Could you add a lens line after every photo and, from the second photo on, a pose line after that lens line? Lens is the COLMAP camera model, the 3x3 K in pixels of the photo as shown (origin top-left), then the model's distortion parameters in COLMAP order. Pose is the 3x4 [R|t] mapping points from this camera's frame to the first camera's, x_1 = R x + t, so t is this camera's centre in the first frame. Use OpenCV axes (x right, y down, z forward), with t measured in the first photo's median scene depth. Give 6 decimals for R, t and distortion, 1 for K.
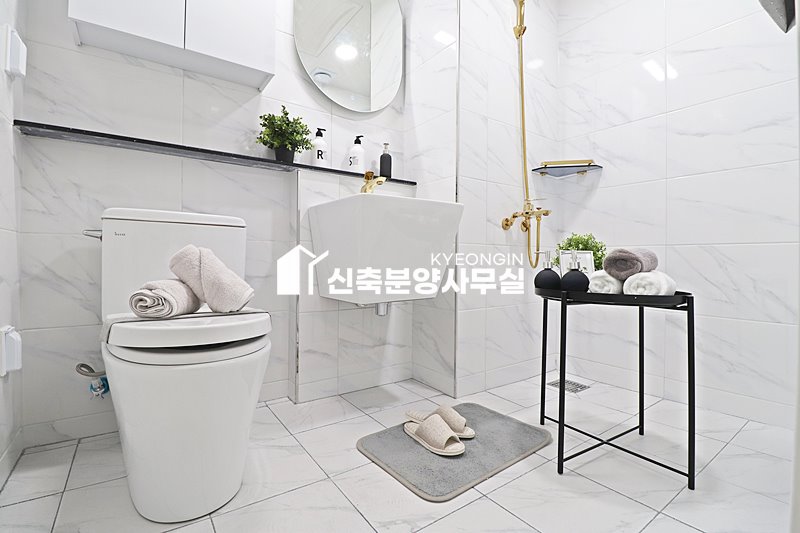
lens RADIAL K [[375.4, 0, 401.4], [0, 375.4, 259.7], [0, 0, 1]] dist [-0.016704, -0.000864]
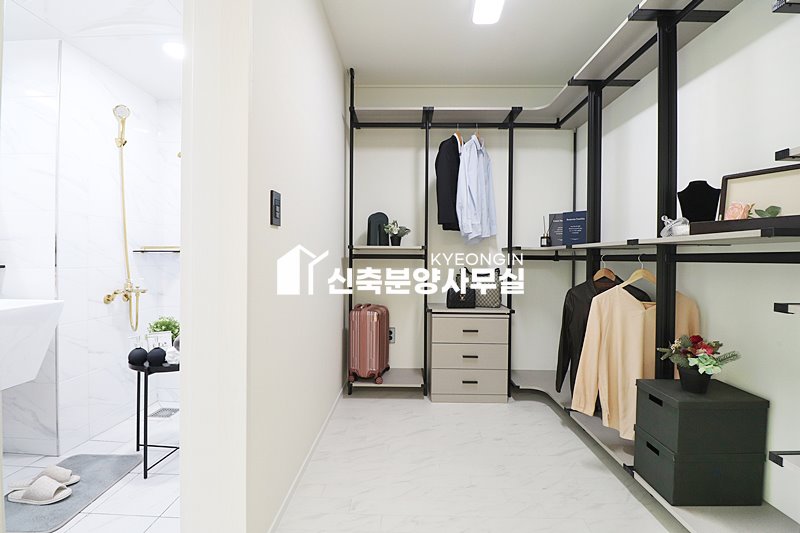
lens RADIAL K [[375.4, 0, 401.4], [0, 375.4, 259.7], [0, 0, 1]] dist [-0.016704, -0.000864]
pose [[0.609458, -0.010517, 0.792749, -0.125612], [0.000823, 0.999920, 0.012632, -0.299922], [-0.792818, -0.007046, 0.609417, -0.643384]]
